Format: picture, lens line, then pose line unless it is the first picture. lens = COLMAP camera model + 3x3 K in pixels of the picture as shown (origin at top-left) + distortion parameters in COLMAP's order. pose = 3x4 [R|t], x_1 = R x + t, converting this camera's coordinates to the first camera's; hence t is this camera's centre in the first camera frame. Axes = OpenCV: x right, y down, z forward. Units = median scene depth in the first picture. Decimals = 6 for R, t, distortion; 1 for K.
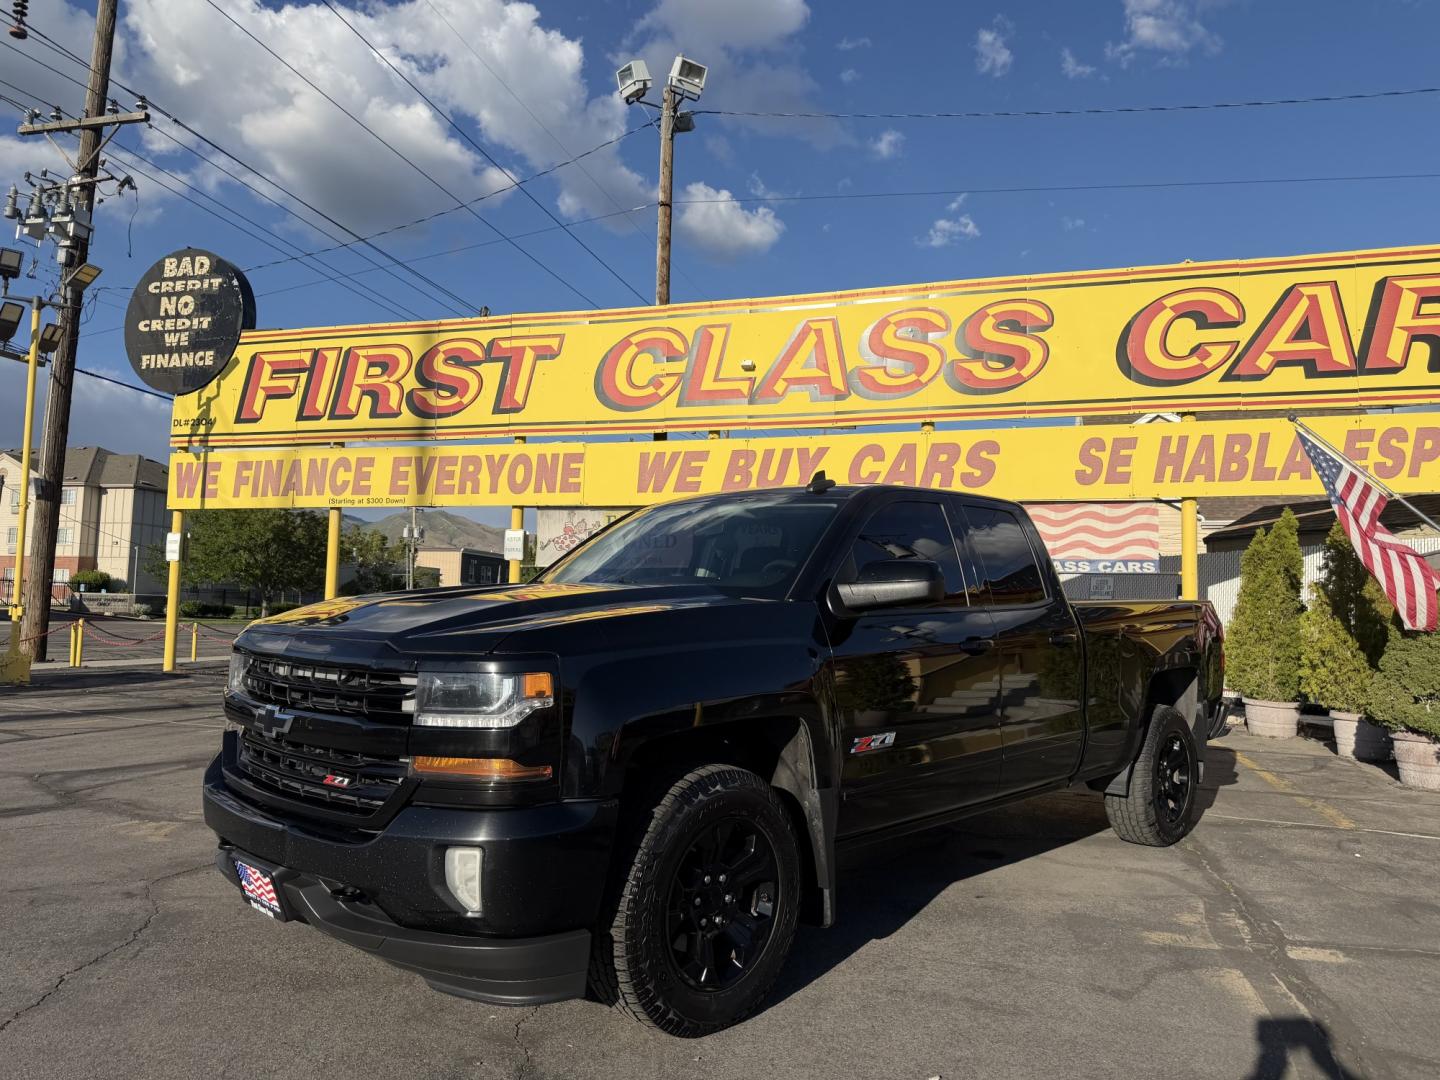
lens RADIAL K [[1034.2, 0, 712.8], [0, 1034.2, 536.8], [0, 0, 1]] dist [0.028316, -0.036471]
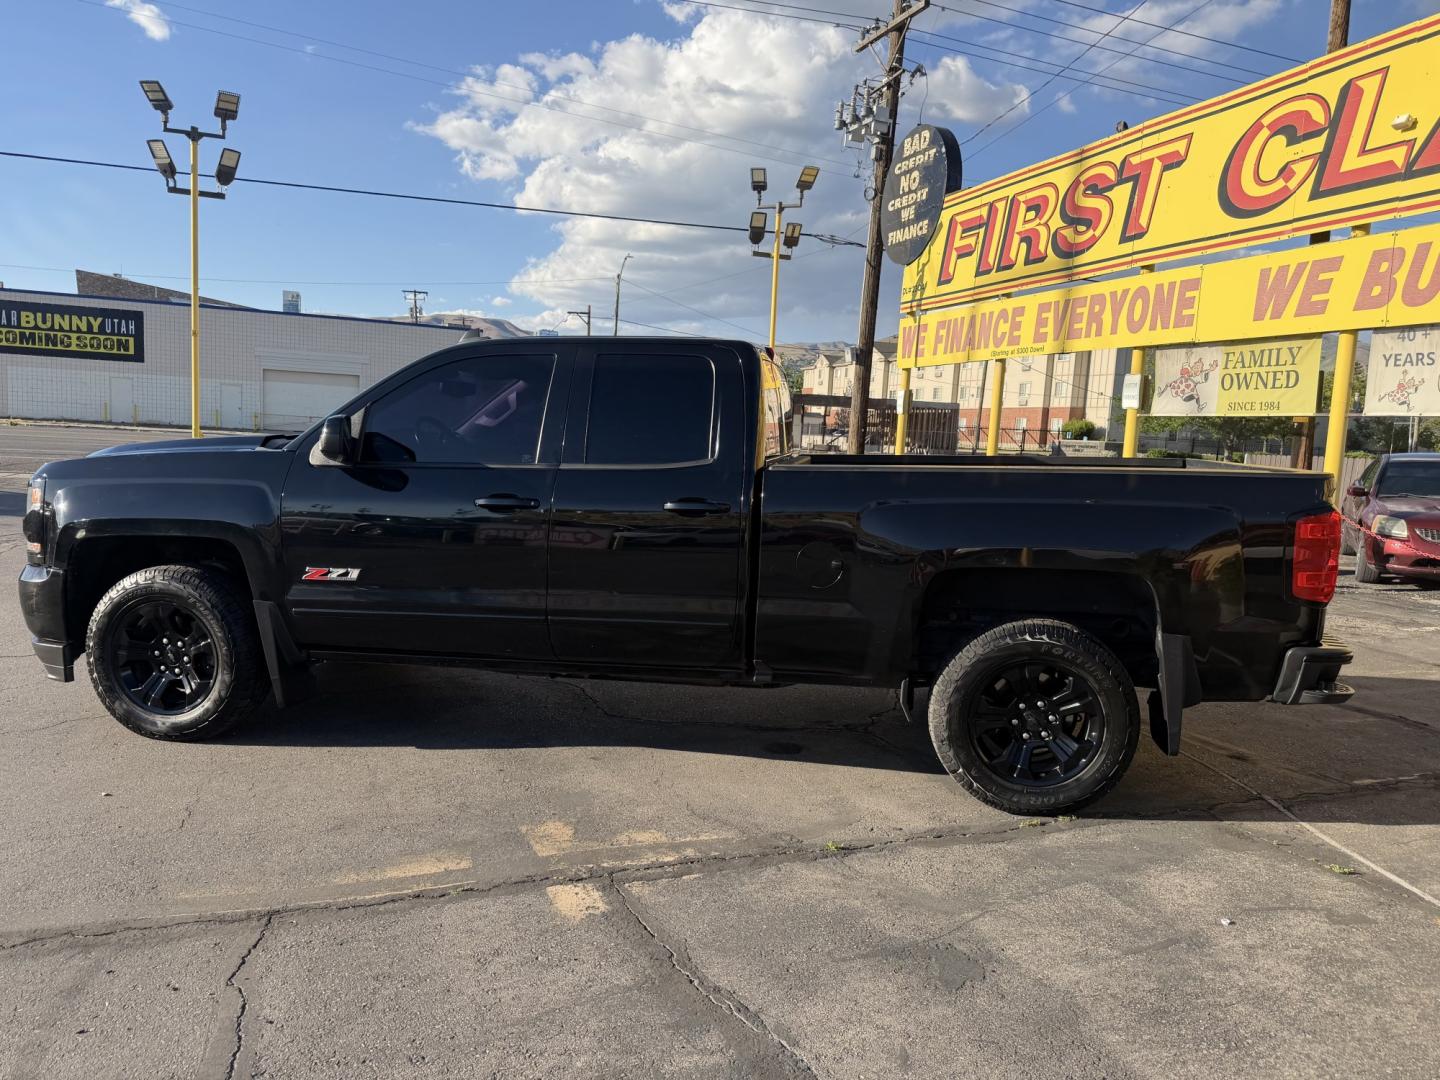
lens RADIAL K [[1013.4, 0, 726.6], [0, 1013.4, 563.2], [0, 0, 1]] dist [0.077274, -0.108268]
pose [[0.590266, 0.105529, -0.800281, 0.360539], [0.033849, 0.987310, 0.155157, 0.006348], [0.806499, -0.118672, 0.579203, 0.187519]]
